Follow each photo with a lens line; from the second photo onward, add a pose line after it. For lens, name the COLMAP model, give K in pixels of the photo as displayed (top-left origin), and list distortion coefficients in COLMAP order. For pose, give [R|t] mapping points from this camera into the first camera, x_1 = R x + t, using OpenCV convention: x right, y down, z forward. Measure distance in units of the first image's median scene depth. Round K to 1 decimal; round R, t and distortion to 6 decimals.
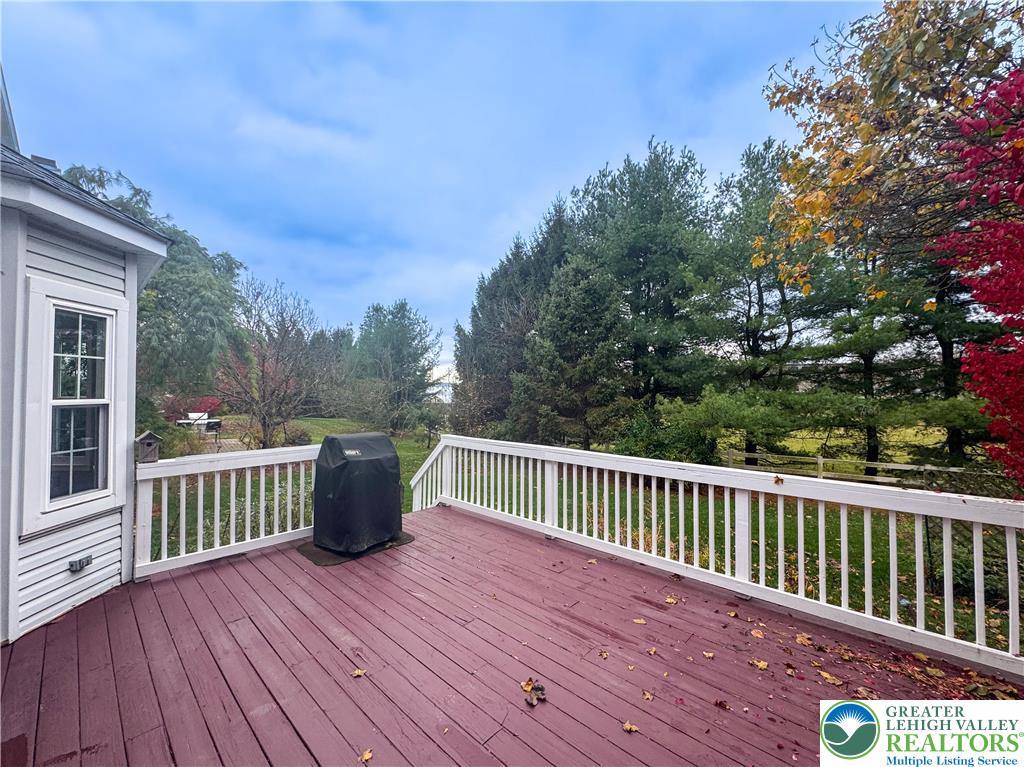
lens RADIAL K [[417.1, 0, 507.2], [0, 417.1, 387.1], [0, 0, 1]] dist [-0.000195, -0.000224]
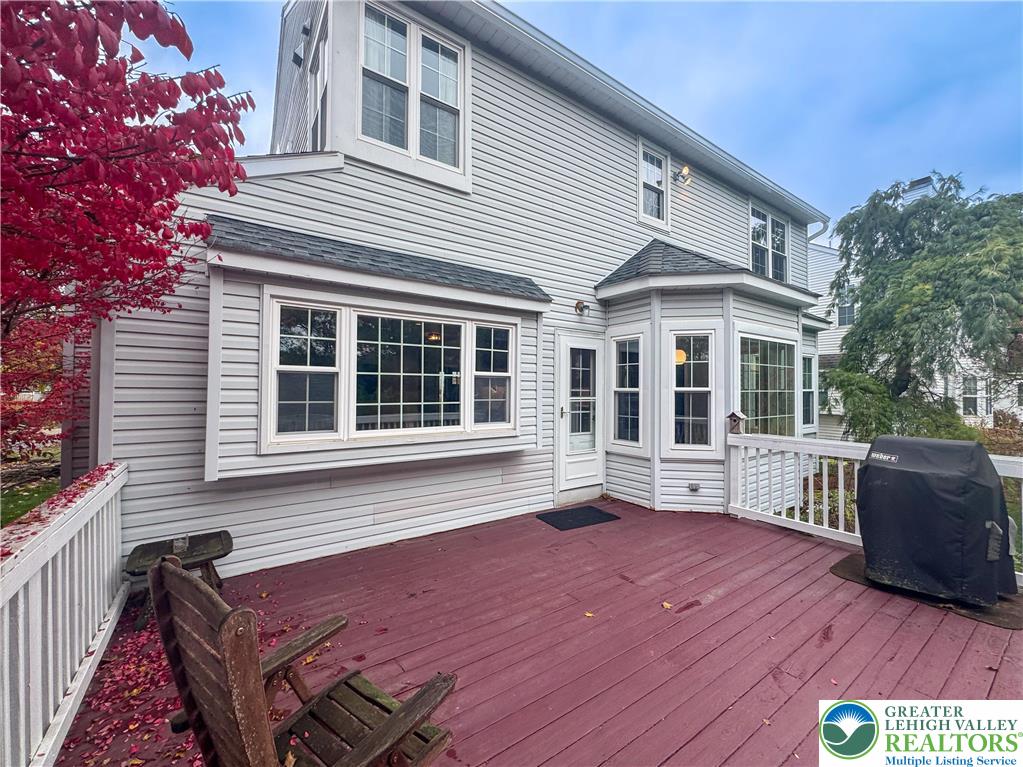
lens RADIAL K [[416.7, 0, 513.3], [0, 416.7, 382.8], [0, 0, 1]] dist [-0.000195, -0.000224]
pose [[-0.204594, -0.008321, -0.978811, 0.698741], [0.016162, 0.999799, -0.011877, 0.016239], [0.978713, -0.018250, -0.204419, 0.597786]]
